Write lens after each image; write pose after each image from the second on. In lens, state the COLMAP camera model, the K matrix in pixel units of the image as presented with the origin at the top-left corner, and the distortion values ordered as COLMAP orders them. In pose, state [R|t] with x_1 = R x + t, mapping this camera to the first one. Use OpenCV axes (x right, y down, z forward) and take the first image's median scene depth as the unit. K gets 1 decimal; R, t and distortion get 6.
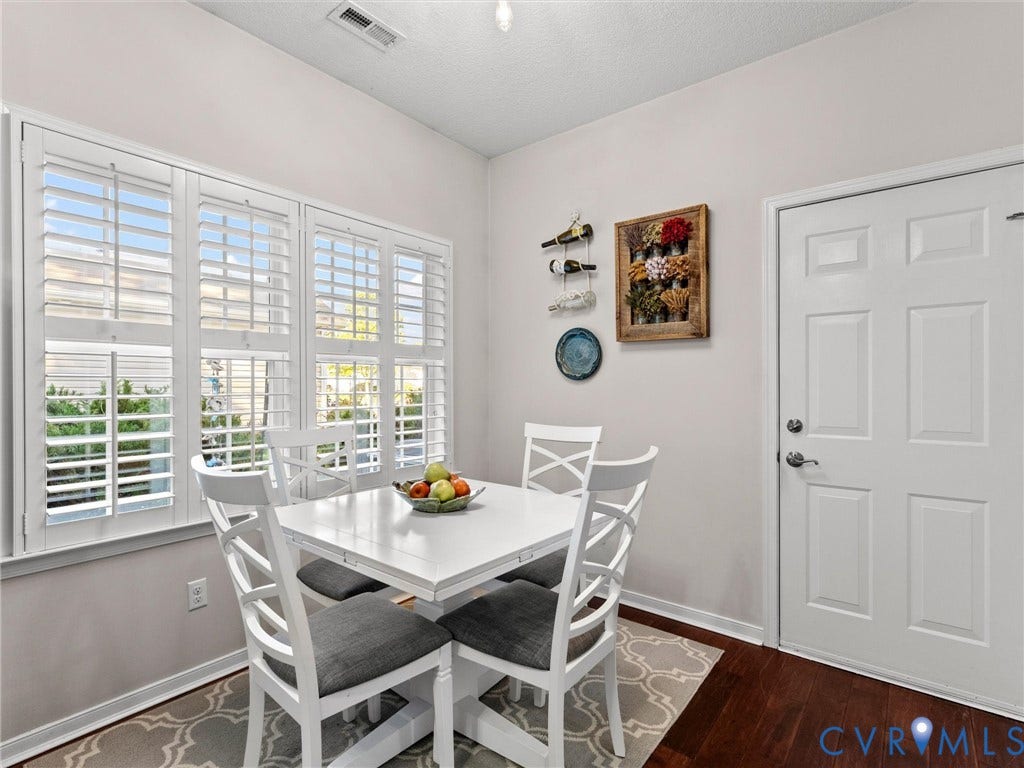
lens RADIAL K [[504.9, 0, 511.6], [0, 504.9, 393.2], [0, 0, 1]] dist [-0.001639, -0.000036]
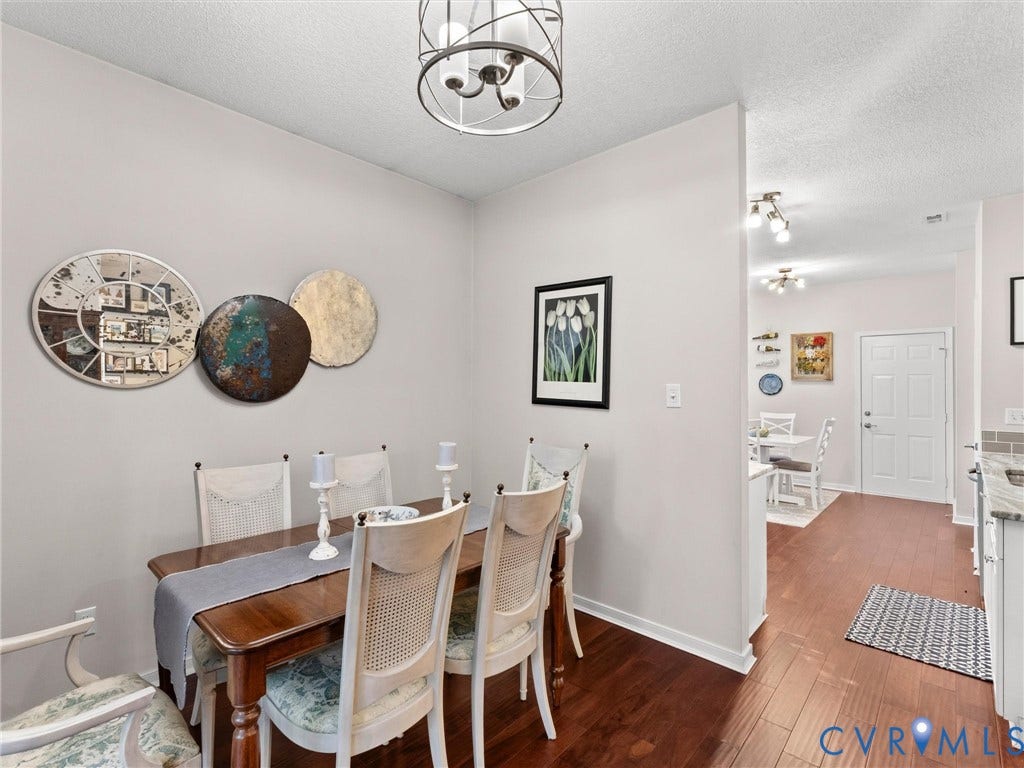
lens RADIAL K [[492.6, 0, 512.0], [0, 492.6, 385.1], [0, 0, 1]] dist [0.001853, 0.000715]
pose [[0.998158, 0.005891, -0.060381, -1.109620], [-0.006782, 0.999871, -0.014561, -0.035972], [0.060288, 0.014944, 0.998069, -1.655679]]
